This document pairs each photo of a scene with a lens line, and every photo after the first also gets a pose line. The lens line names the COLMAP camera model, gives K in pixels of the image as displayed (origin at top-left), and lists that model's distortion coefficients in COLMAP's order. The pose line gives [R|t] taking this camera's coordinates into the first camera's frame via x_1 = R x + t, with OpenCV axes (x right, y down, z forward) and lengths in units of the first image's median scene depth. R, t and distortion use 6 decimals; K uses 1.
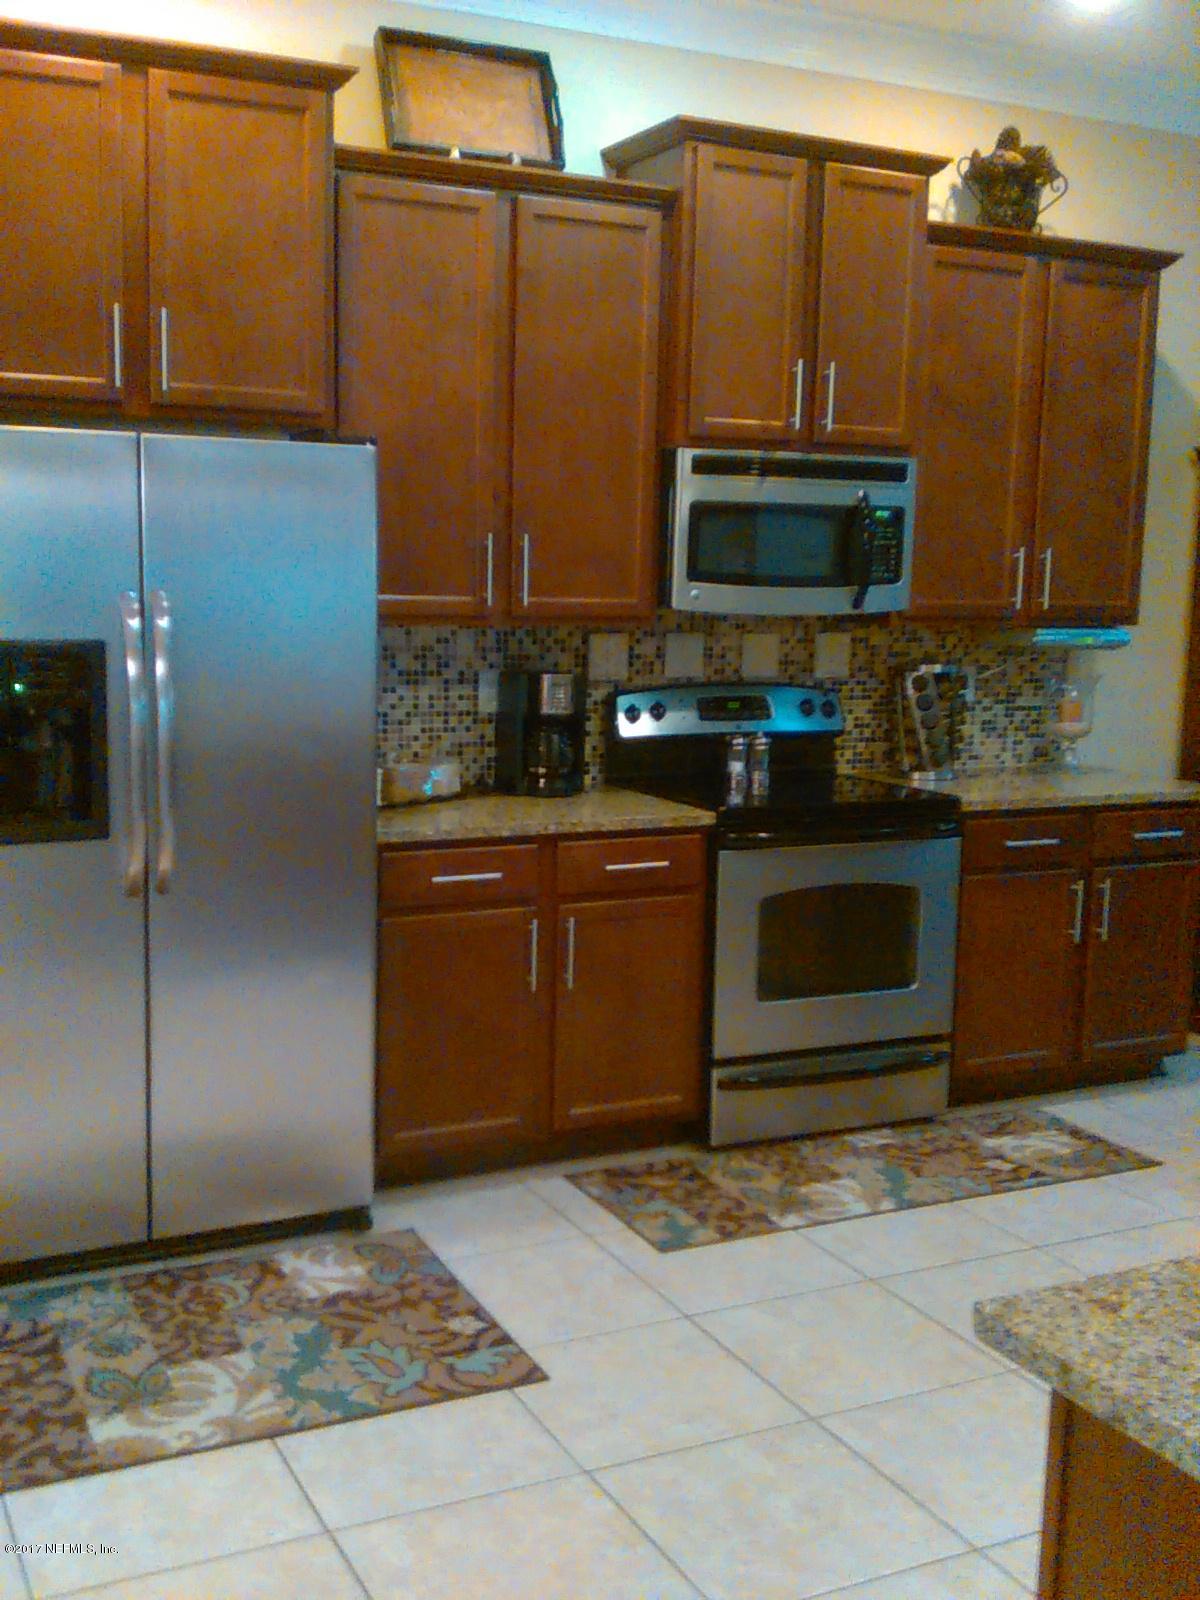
lens RADIAL K [[1676.1, 0, 561.7], [0, 1676.1, 797.0], [0, 0, 1]] dist [0.233536, -0.758994]
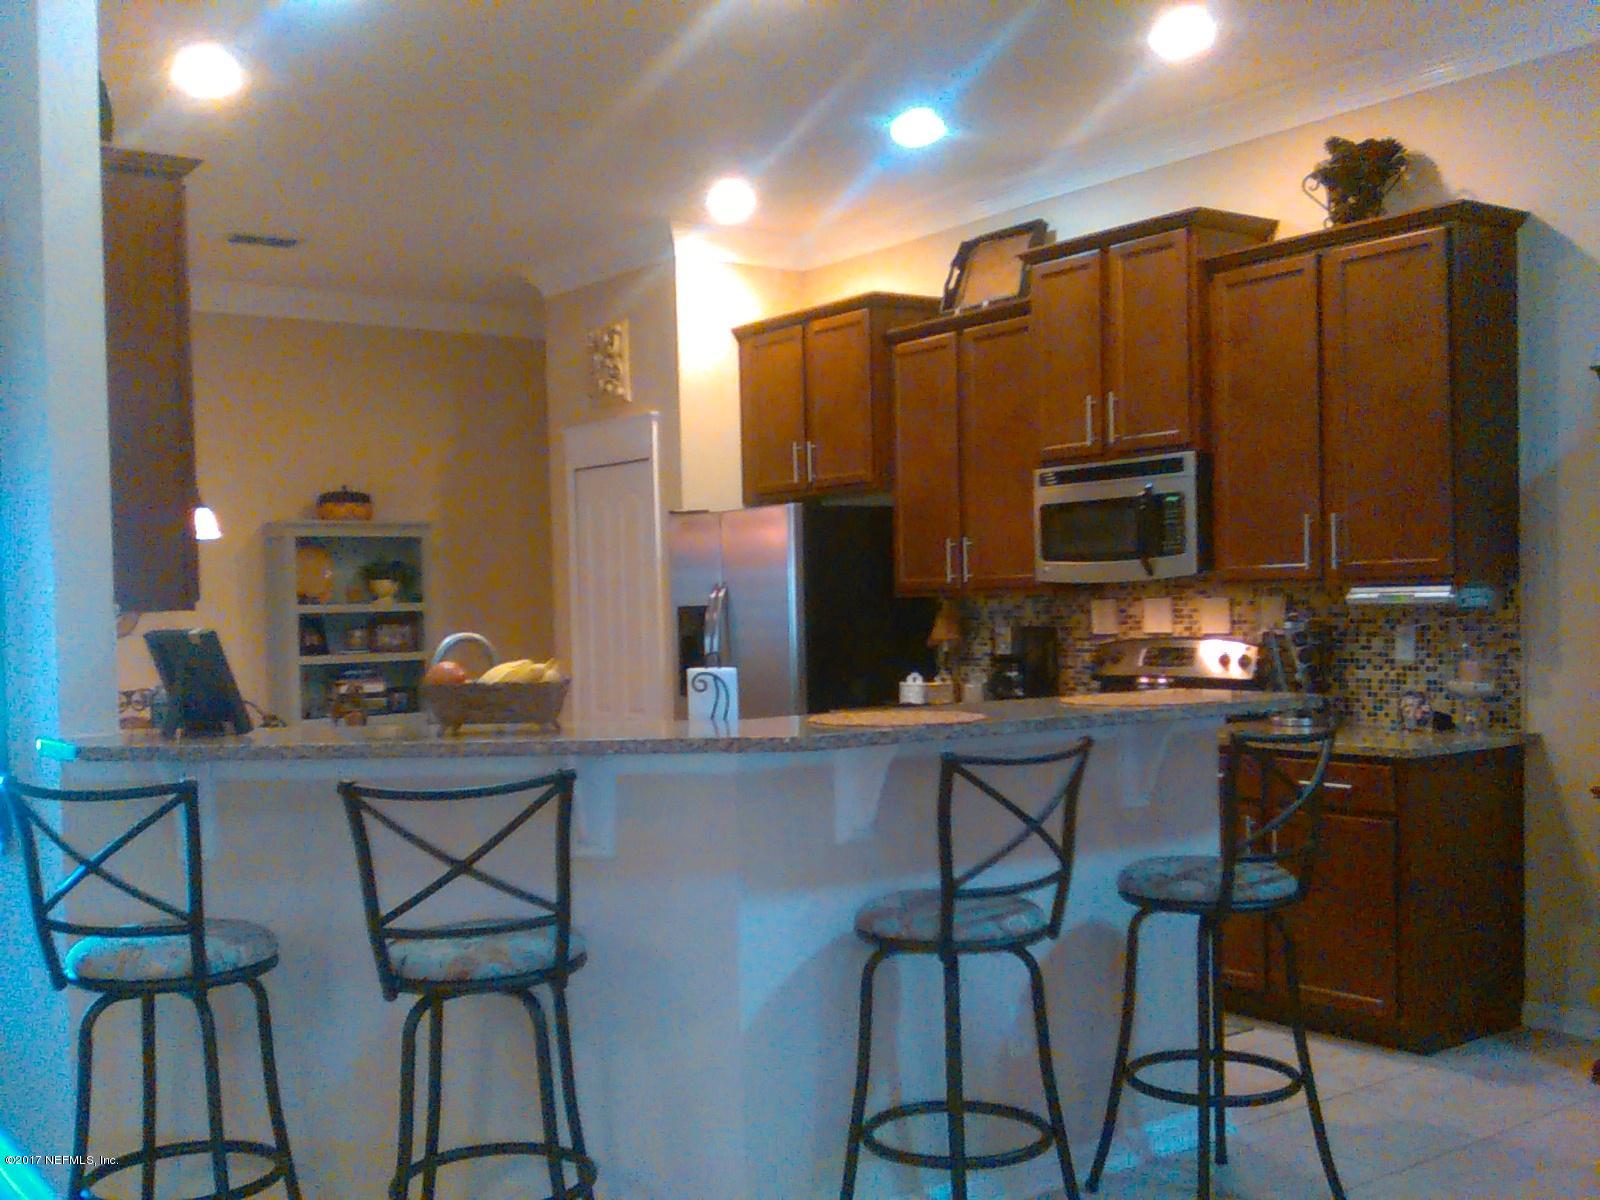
lens RADIAL K [[1652.6, 0, 800.0], [0, 1652.6, 600.0], [0, 0, 1]] dist [0.224357, -0.717858]
pose [[0.208135, -0.021561, -0.977862, 1.316327], [-0.096638, 0.994412, -0.042495, -0.016705], [0.973314, 0.103343, 0.204889, 0.498788]]
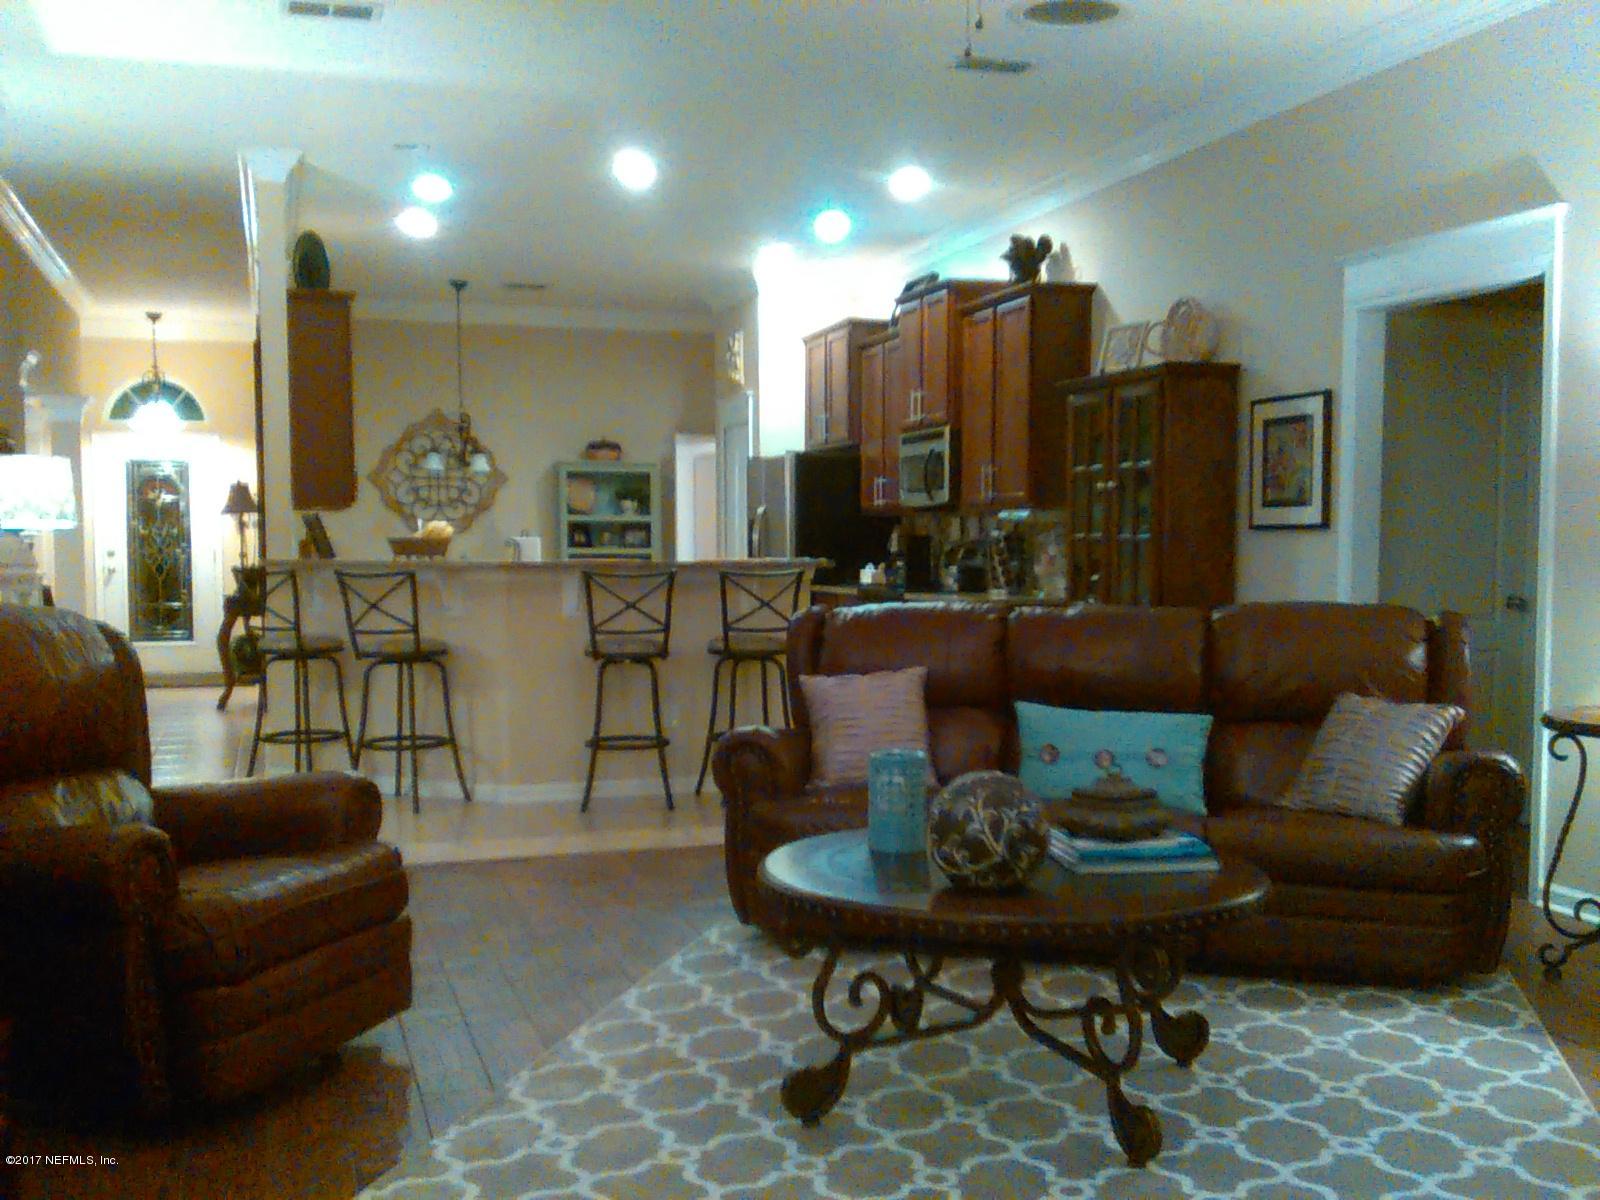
lens RADIAL K [[1676.1, 0, 801.0], [0, 1676.1, 640.0], [0, 0, 1]] dist [0.233536, -0.758994]
pose [[-0.135120, 0.041501, -0.989960, 2.212455], [-0.127970, 0.990023, 0.058971, -0.045465], [0.982531, 0.134653, -0.128461, 1.124067]]
